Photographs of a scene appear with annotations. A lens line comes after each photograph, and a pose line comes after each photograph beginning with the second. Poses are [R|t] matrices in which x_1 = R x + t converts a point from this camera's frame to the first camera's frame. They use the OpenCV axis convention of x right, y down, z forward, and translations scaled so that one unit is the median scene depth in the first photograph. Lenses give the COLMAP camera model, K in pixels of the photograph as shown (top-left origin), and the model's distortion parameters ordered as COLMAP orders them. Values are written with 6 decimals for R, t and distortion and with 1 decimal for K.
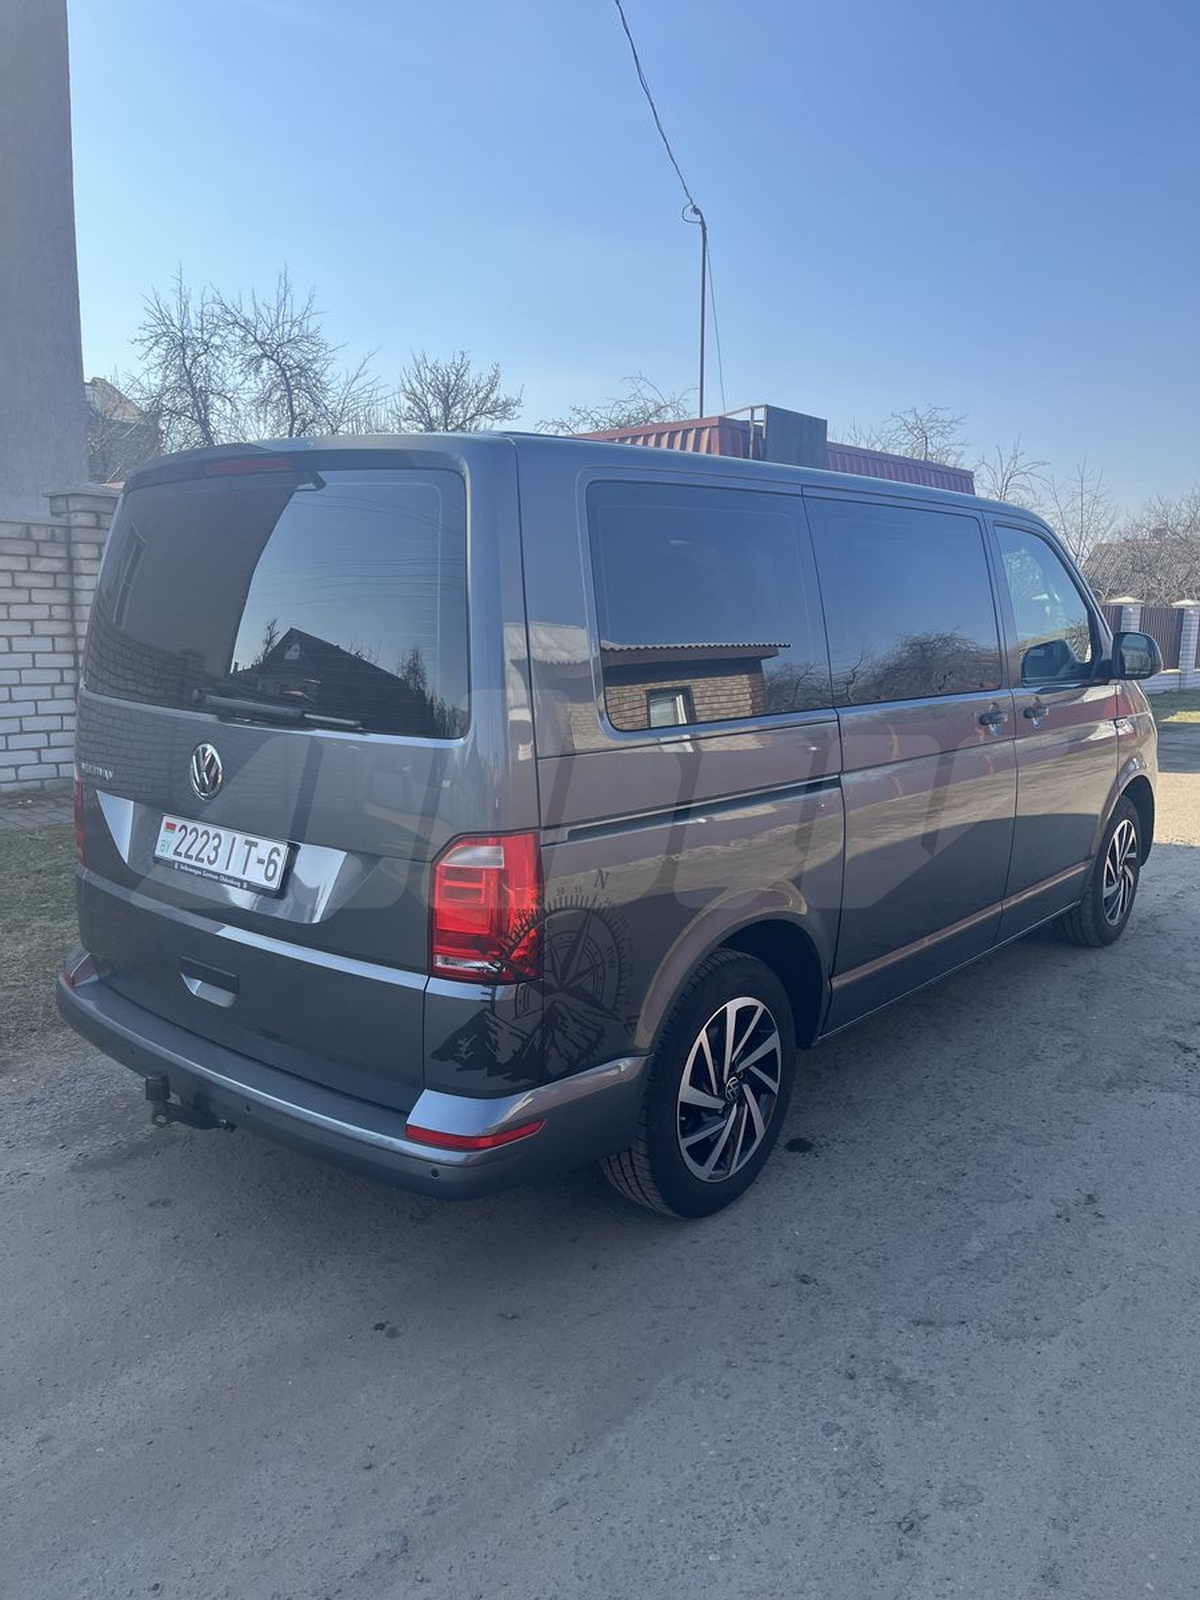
lens RADIAL K [[1205.0, 0, 600.0], [0, 1205.0, 800.0], [0, 0, 1]] dist [0.030572, -0.008913]
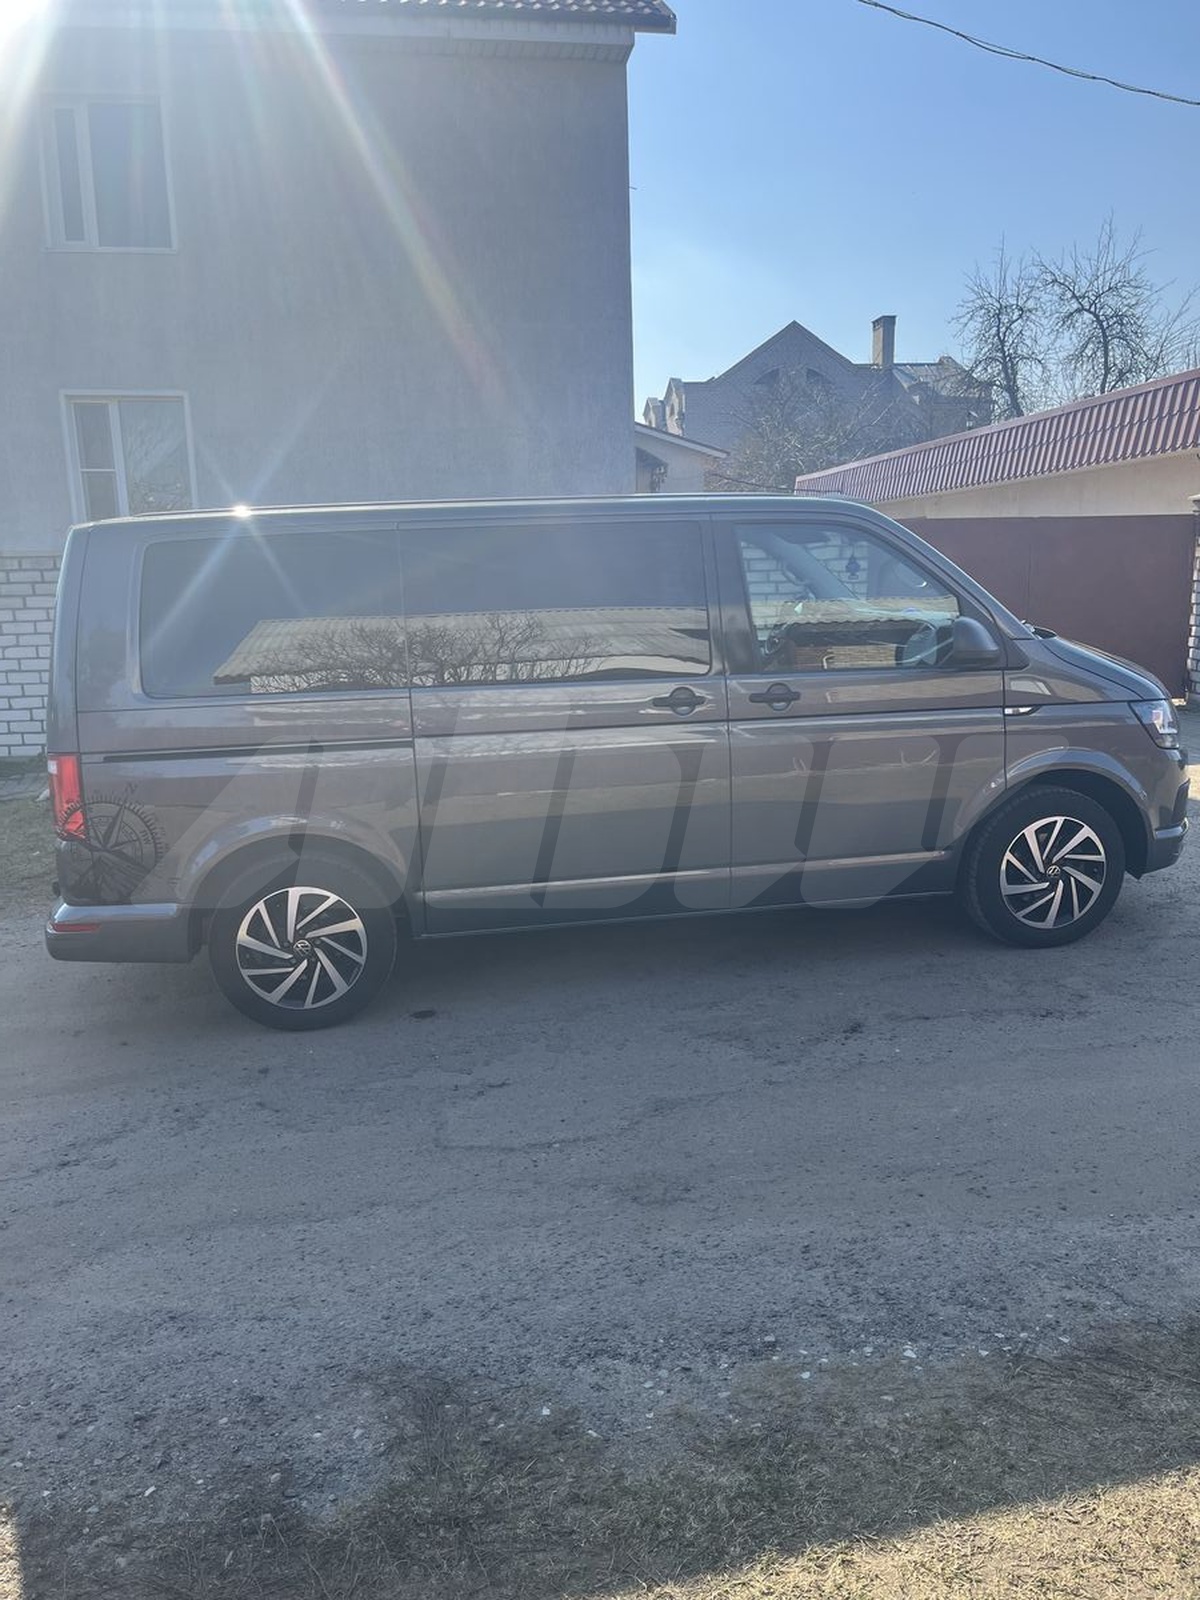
lens RADIAL K [[1205.0, 0, 600.0], [0, 1205.0, 800.0], [0, 0, 1]] dist [0.030572, -0.008913]
pose [[0.766108, 0.082883, -0.637346, 1.238703], [-0.064035, 0.996559, 0.052624, -0.037239], [0.639514, 0.000497, 0.768779, 0.104745]]
